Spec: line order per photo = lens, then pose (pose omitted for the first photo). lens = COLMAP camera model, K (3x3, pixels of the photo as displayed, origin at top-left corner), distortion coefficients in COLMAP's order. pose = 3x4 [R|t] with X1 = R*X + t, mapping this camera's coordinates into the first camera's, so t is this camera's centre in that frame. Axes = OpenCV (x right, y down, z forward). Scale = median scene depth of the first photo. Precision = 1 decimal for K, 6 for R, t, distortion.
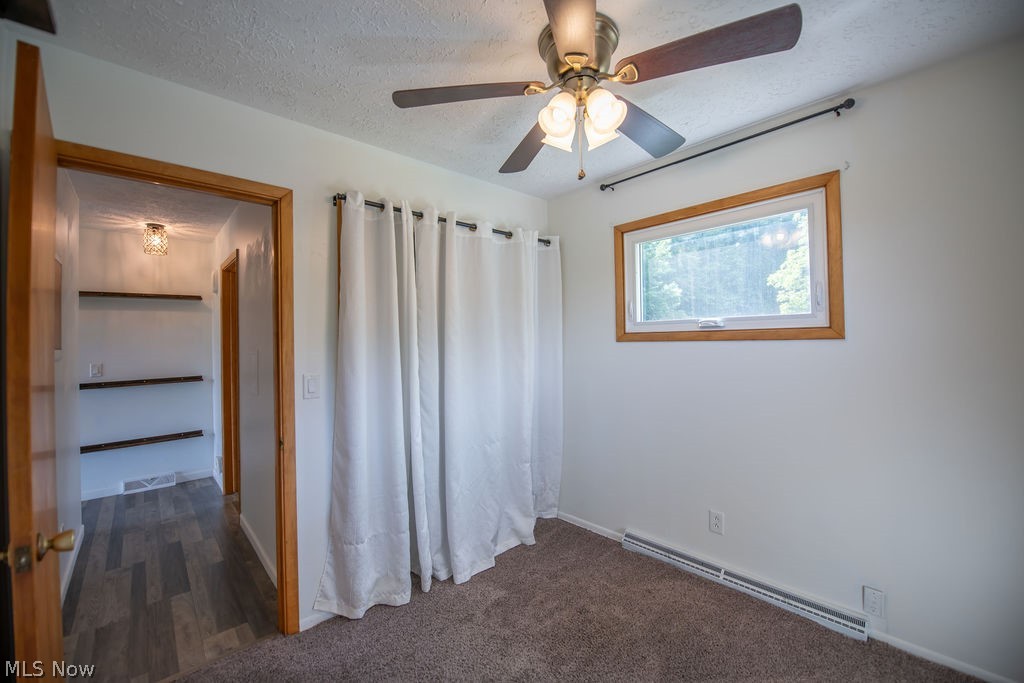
lens RADIAL K [[408.5, 0, 514.4], [0, 408.5, 337.5], [0, 0, 1]] dist [-0.012886, -0.003149]
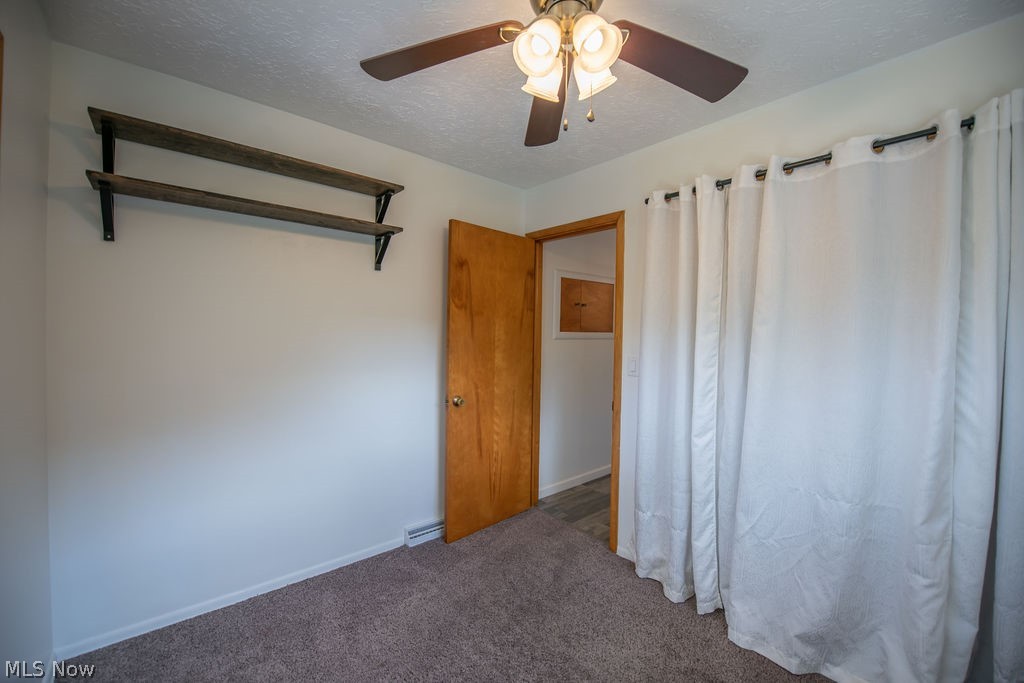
lens RADIAL K [[408.5, 0, 514.4], [0, 408.5, 337.5], [0, 0, 1]] dist [-0.012886, -0.003149]
pose [[-0.029296, 0.035949, -0.998924, 0.656492], [-0.007650, 0.999316, 0.036188, -0.007085], [0.999542, 0.008702, -0.029001, 0.613920]]
